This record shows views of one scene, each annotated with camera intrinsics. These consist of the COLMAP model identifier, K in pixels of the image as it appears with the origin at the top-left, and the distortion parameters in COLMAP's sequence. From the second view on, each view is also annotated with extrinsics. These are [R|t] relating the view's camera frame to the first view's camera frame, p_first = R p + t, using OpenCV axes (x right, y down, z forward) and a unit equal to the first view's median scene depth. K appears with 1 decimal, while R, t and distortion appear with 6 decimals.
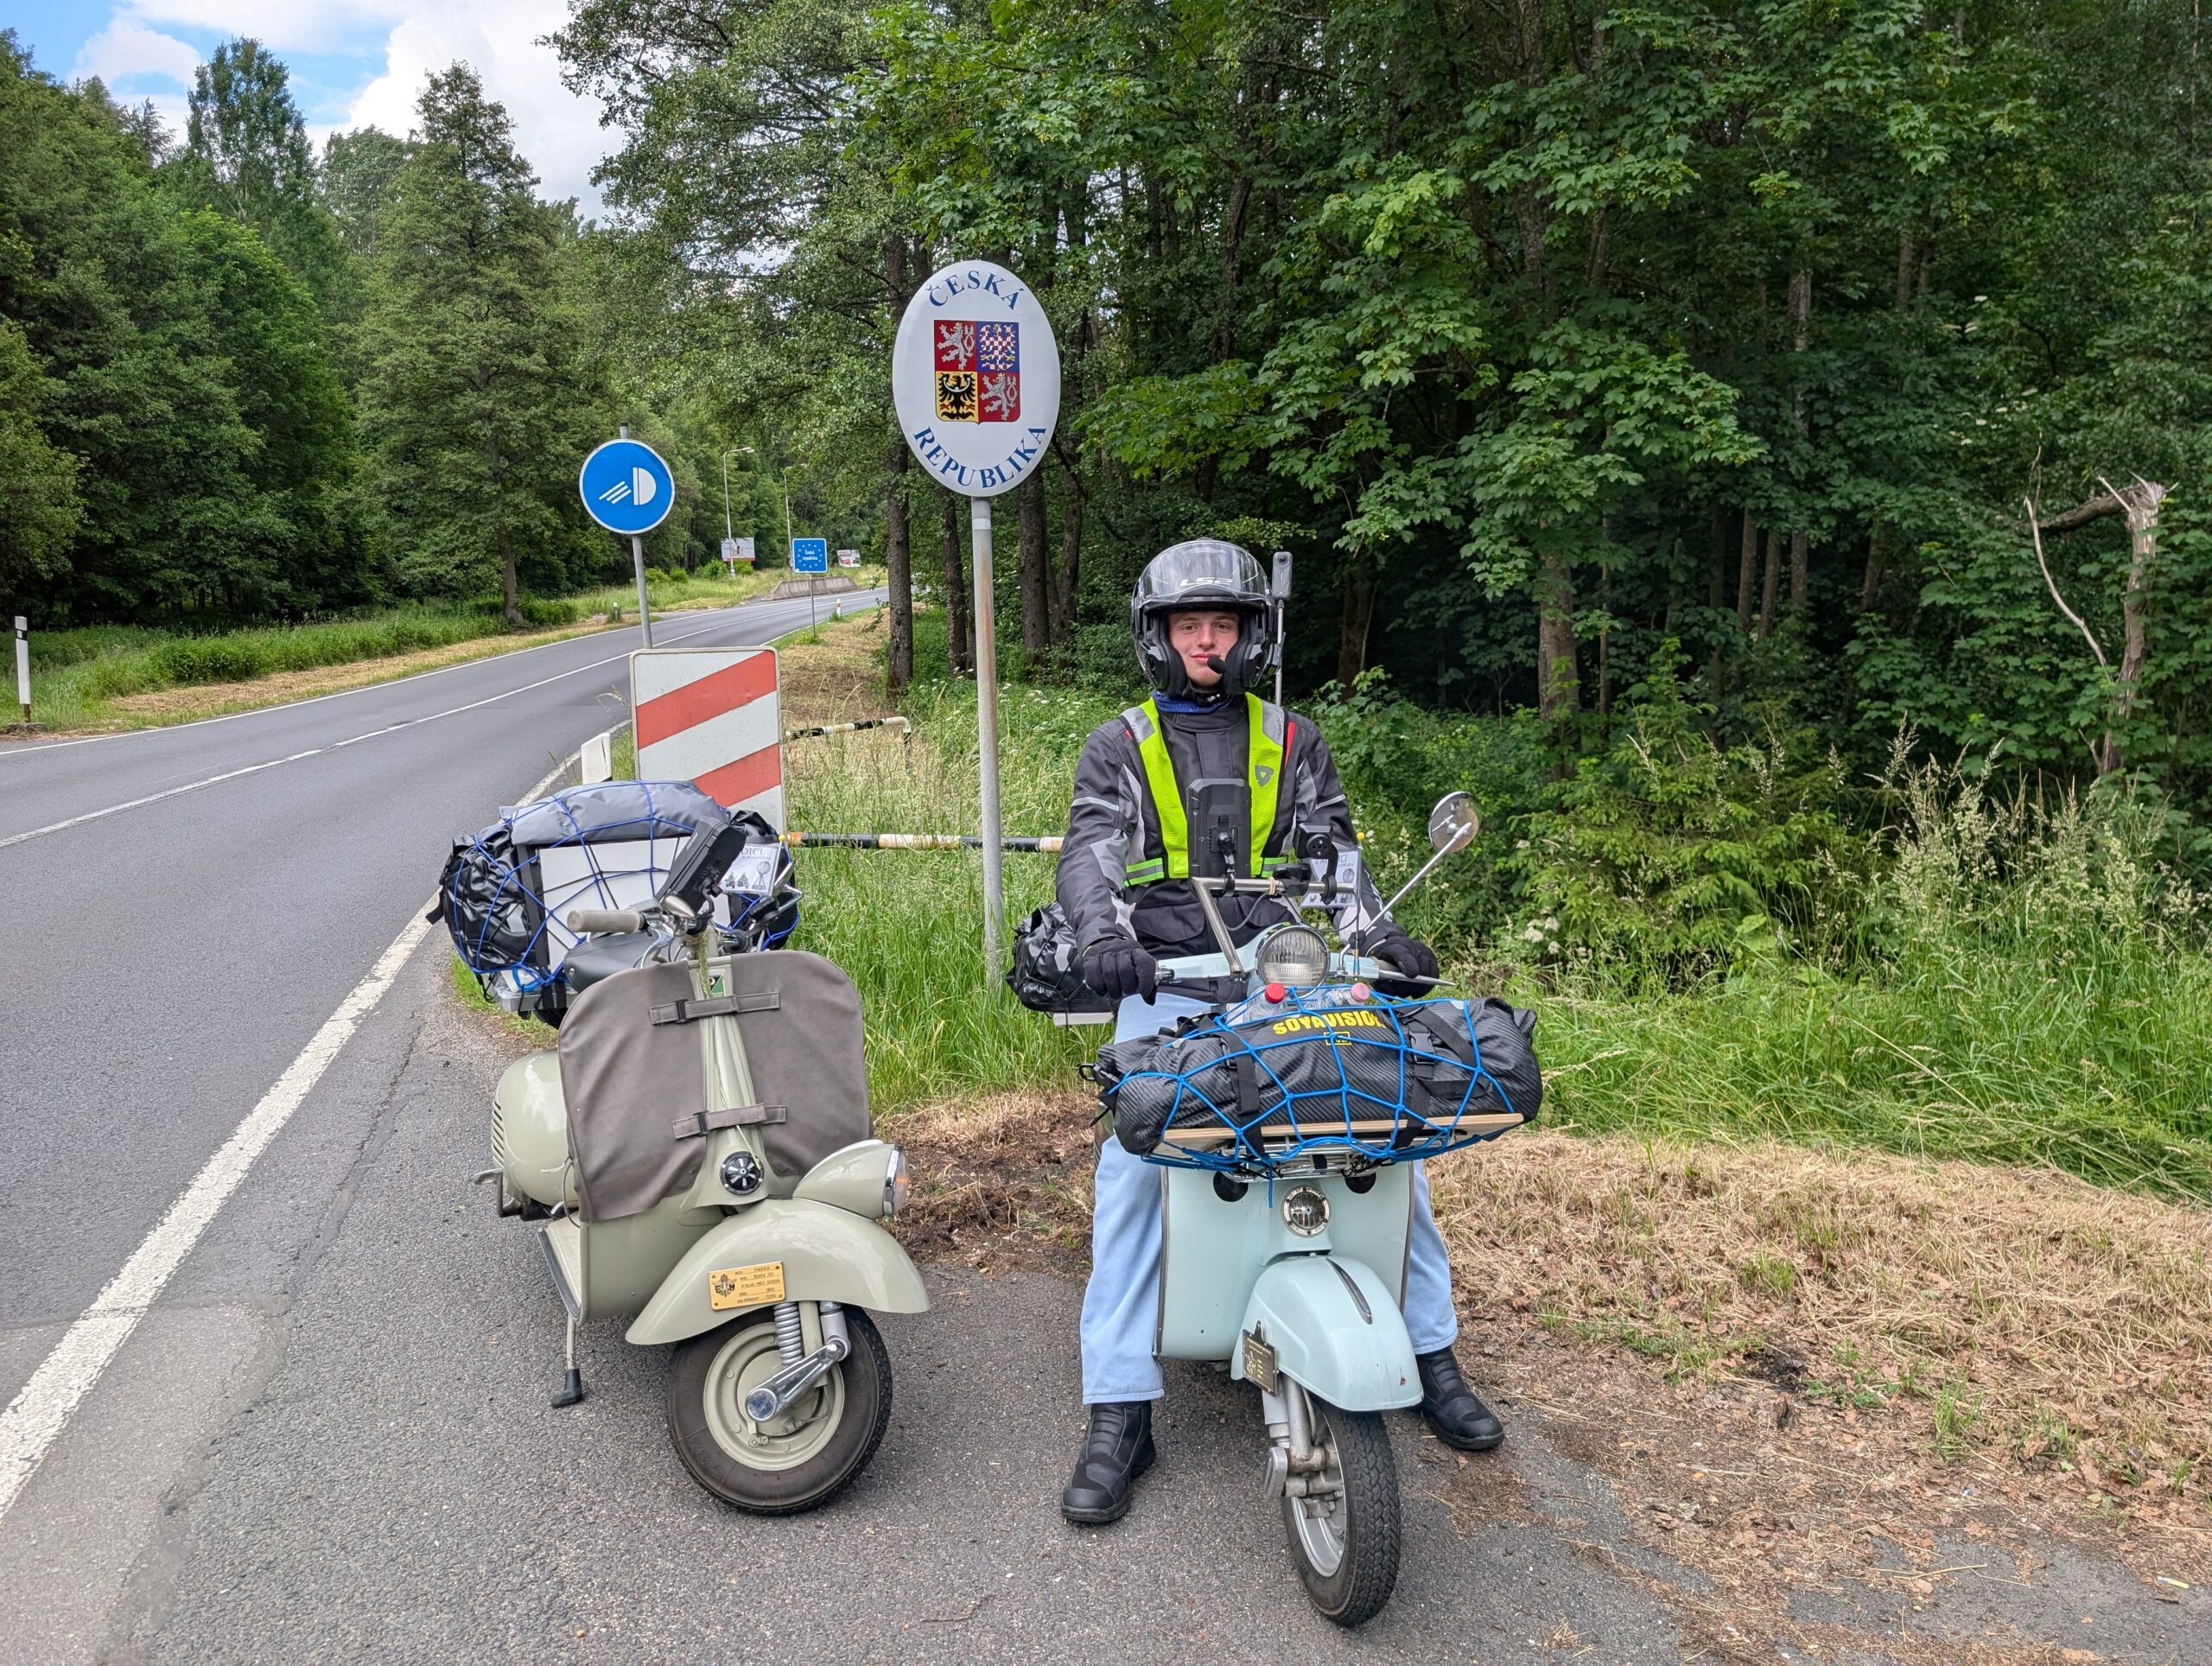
lens RADIAL K [[1691.0, 0, 1108.2], [0, 1691.0, 822.2], [0, 0, 1]] dist [0.013853, -0.000762]
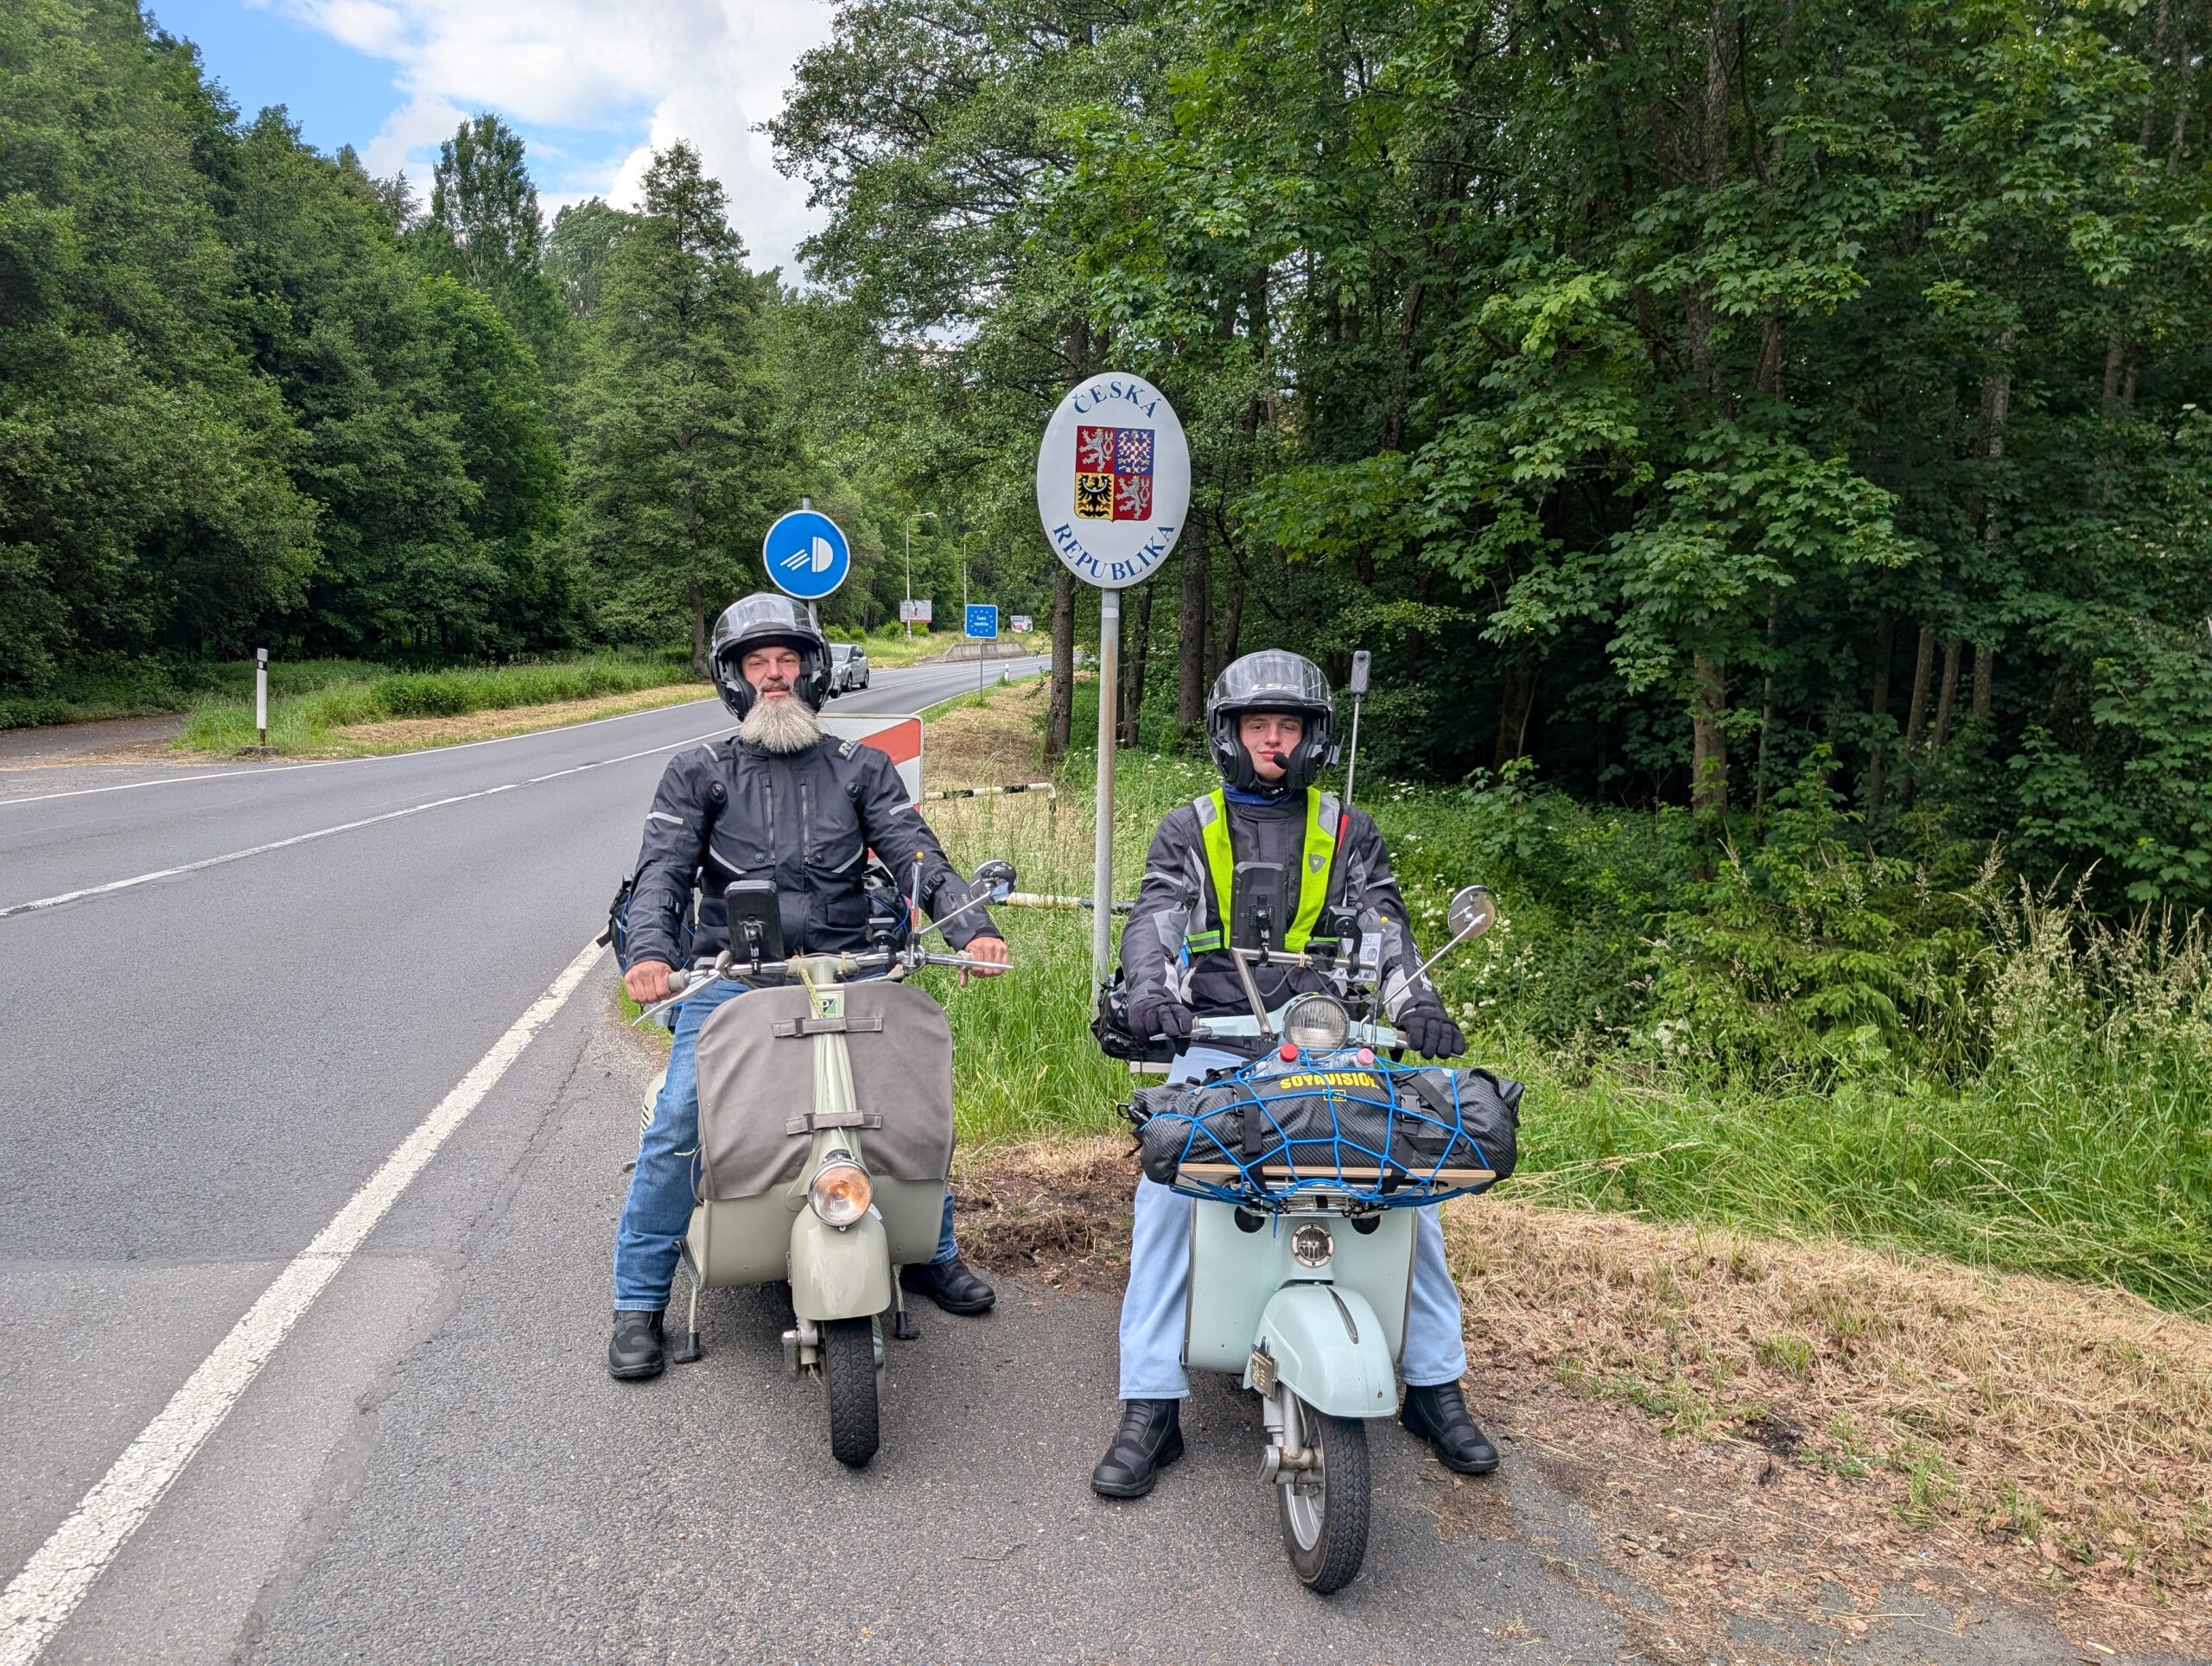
lens RADIAL K [[1797.2, 0, 1097.6], [0, 1797.2, 863.3], [0, 0, 1]] dist [0.027268, -0.004212]
pose [[0.991346, 0.057009, -0.118248, 0.045005], [-0.058996, 0.998169, -0.013372, 0.000426], [0.117269, 0.020232, 0.992894, -0.104884]]
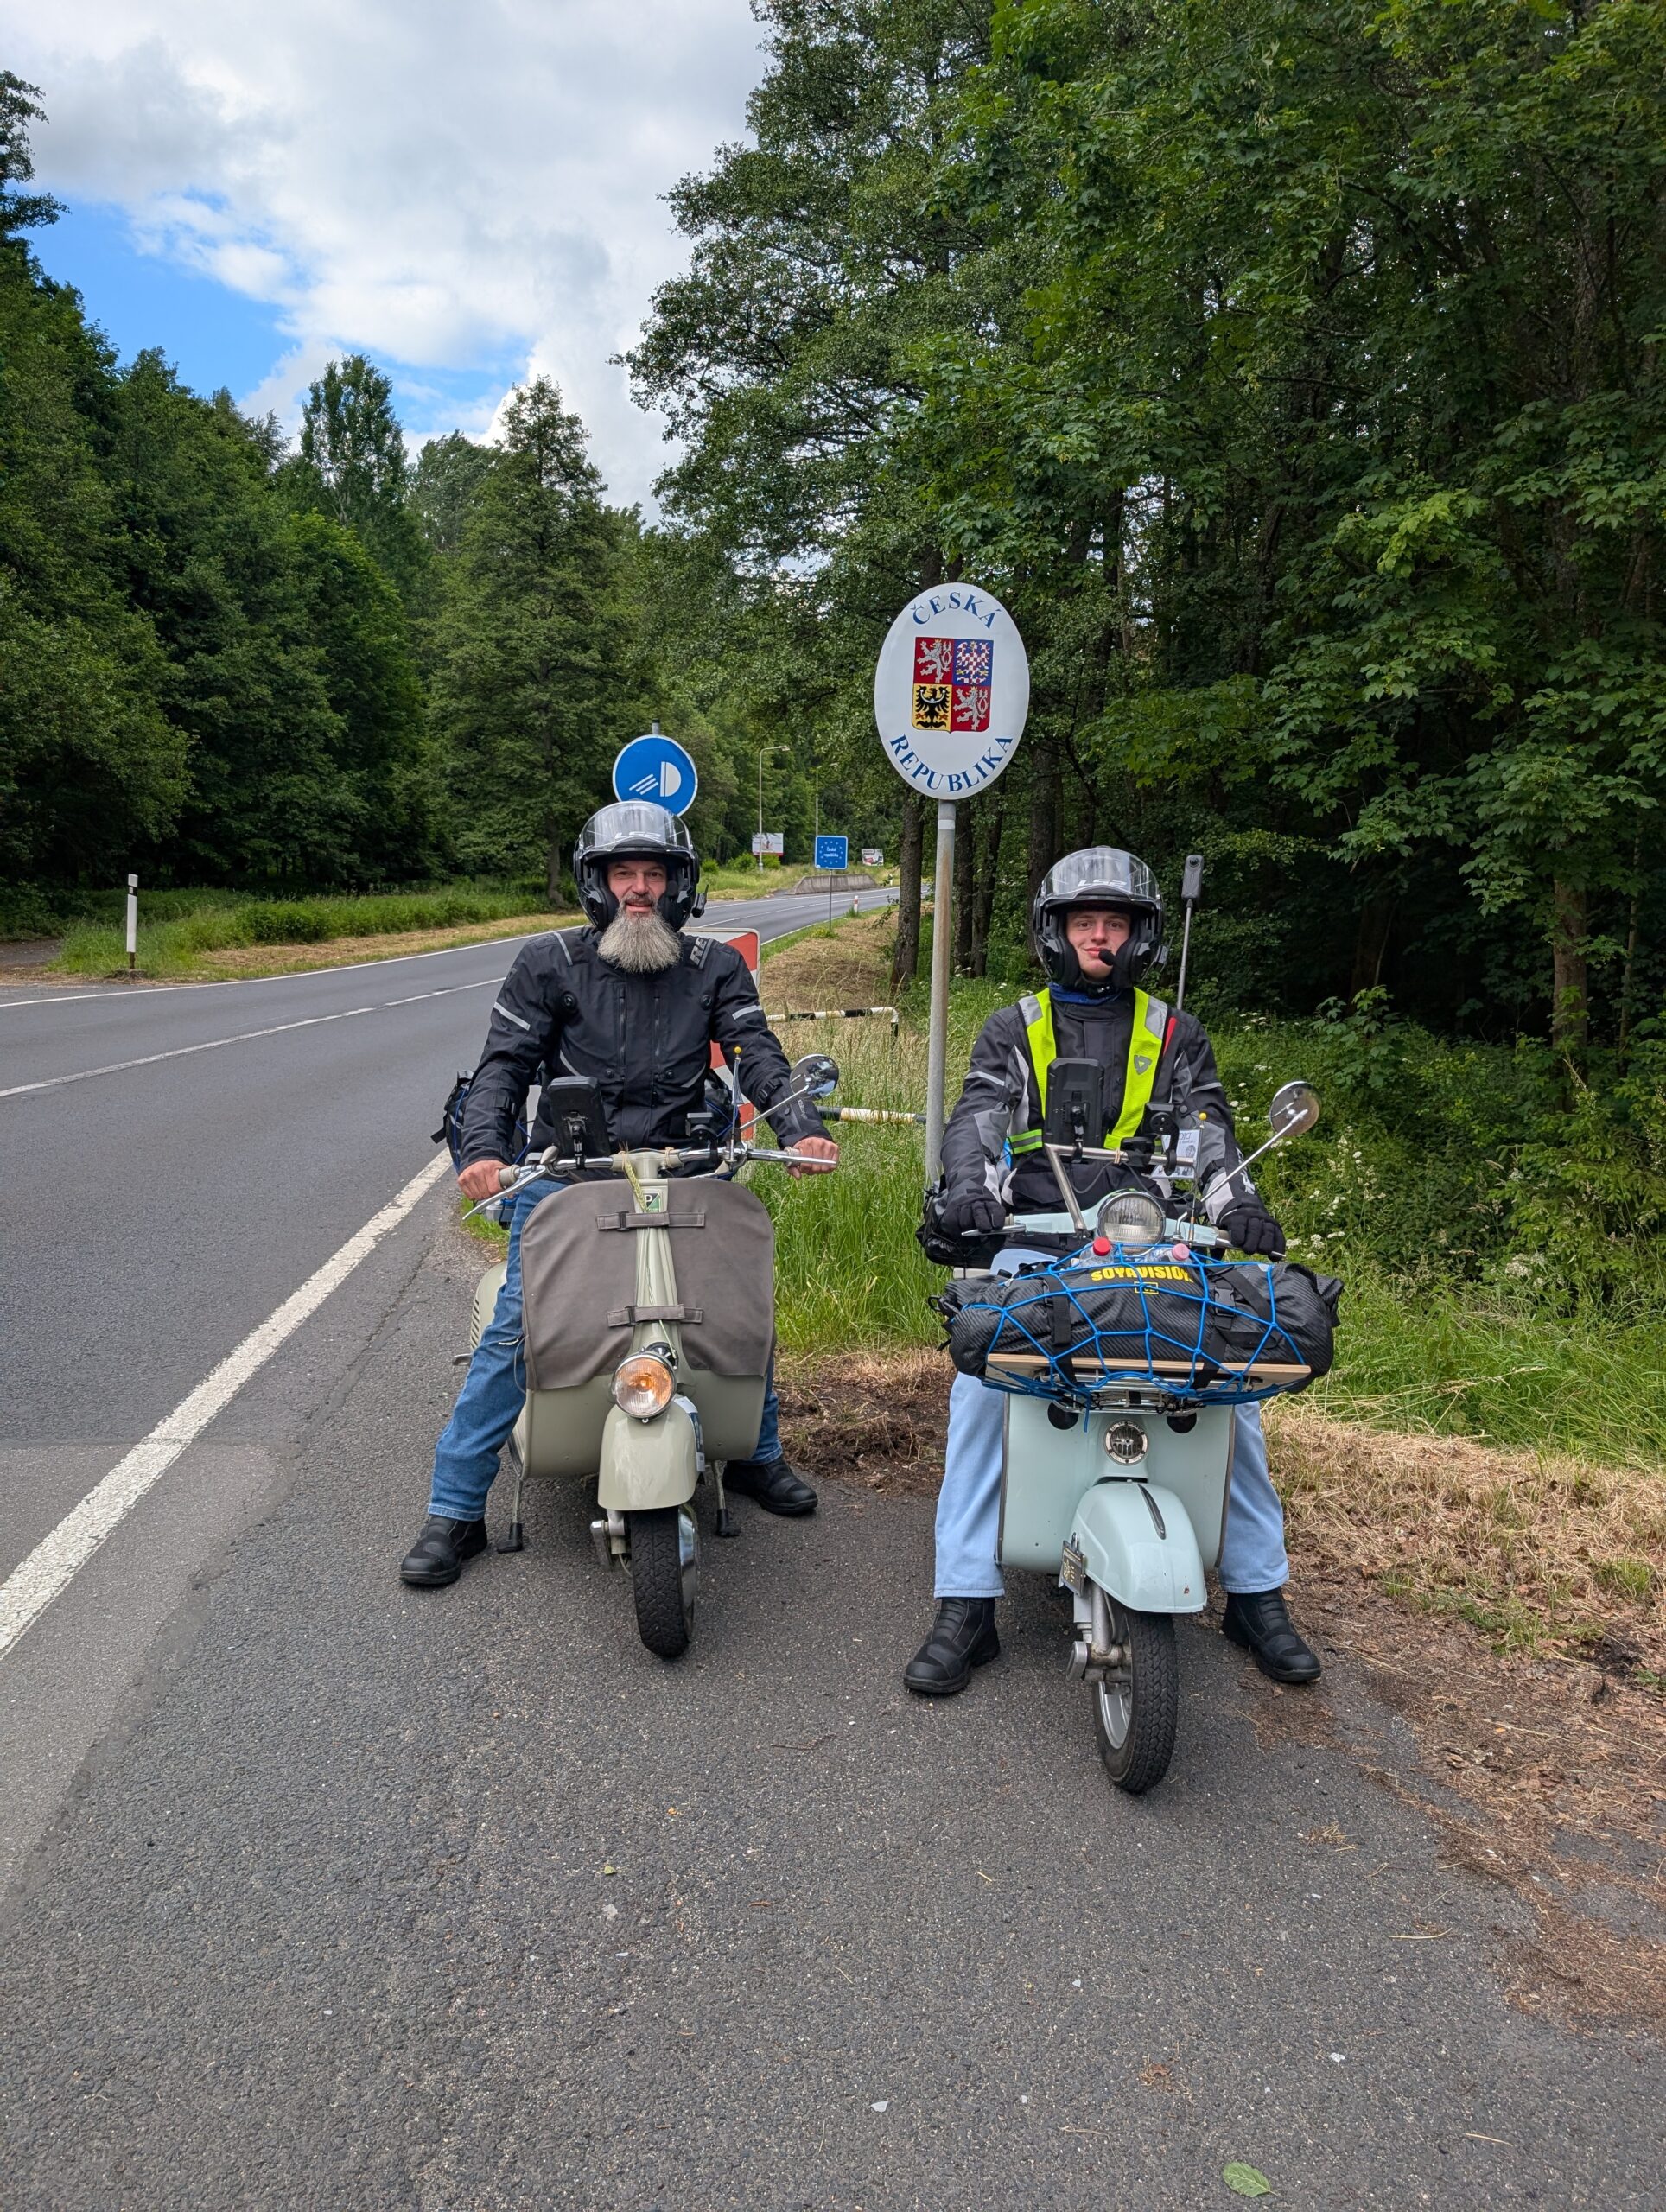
lens RADIAL K [[1797.2, 0, 846.9], [0, 1797.2, 1112.4], [0, 0, 1]] dist [0.027268, -0.004212]
pose [[0.981159, 0.068364, -0.180701, 0.059578], [-0.071526, 0.997378, -0.011034, 0.018111], [0.179473, 0.023751, 0.983476, -0.101521]]
